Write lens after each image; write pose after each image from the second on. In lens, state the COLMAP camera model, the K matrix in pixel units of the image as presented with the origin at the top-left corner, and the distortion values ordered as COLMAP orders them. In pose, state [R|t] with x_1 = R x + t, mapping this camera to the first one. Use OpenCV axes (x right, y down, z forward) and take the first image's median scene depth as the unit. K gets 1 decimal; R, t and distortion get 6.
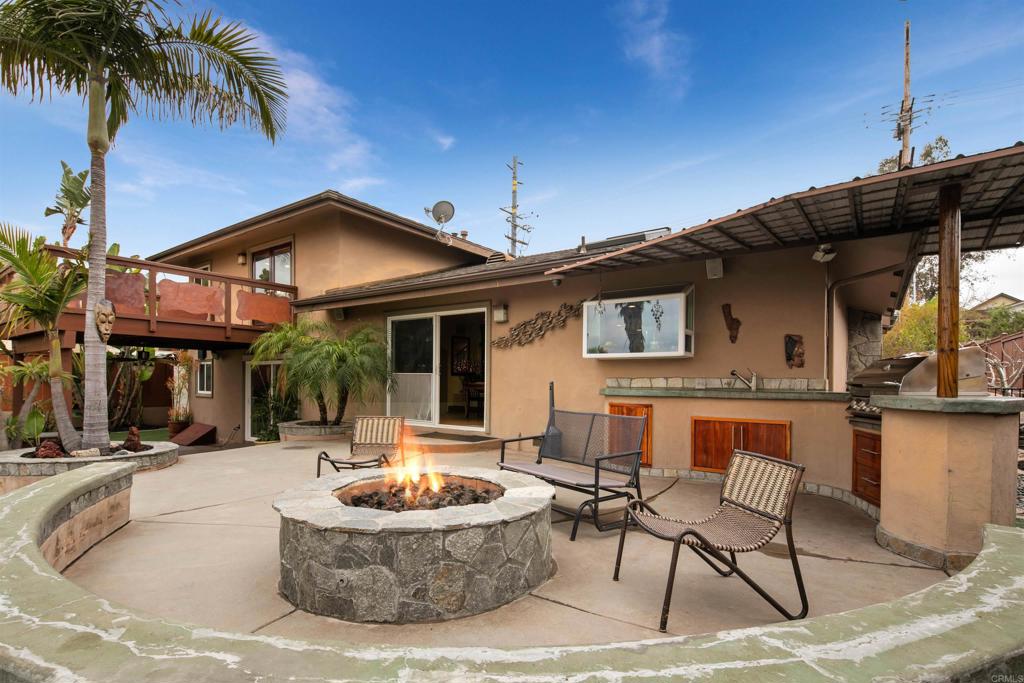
lens RADIAL K [[495.5, 0, 511.5], [0, 495.5, 391.7], [0, 0, 1]] dist [0.005253, -0.005449]
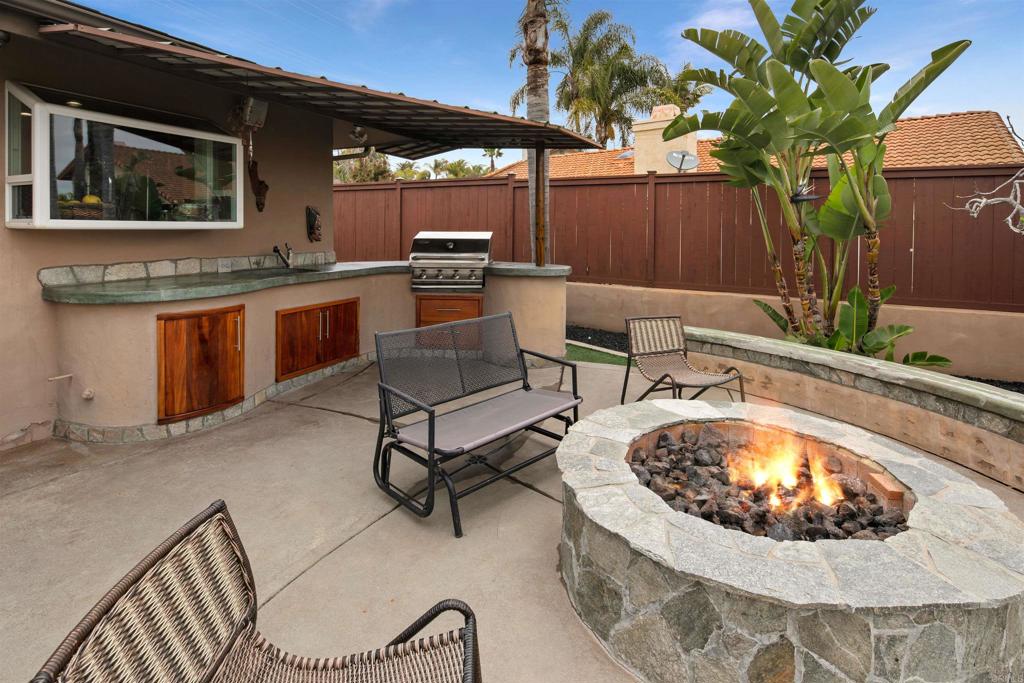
lens RADIAL K [[495.5, 0, 506.7], [0, 495.5, 232.4], [0, 0, 1]] dist [0.005253, -0.005449]
pose [[-0.166777, -0.020679, 0.985778, -0.306962], [0.014907, 0.999613, 0.023491, -0.057936], [-0.985882, 0.018613, -0.166404, 0.553859]]
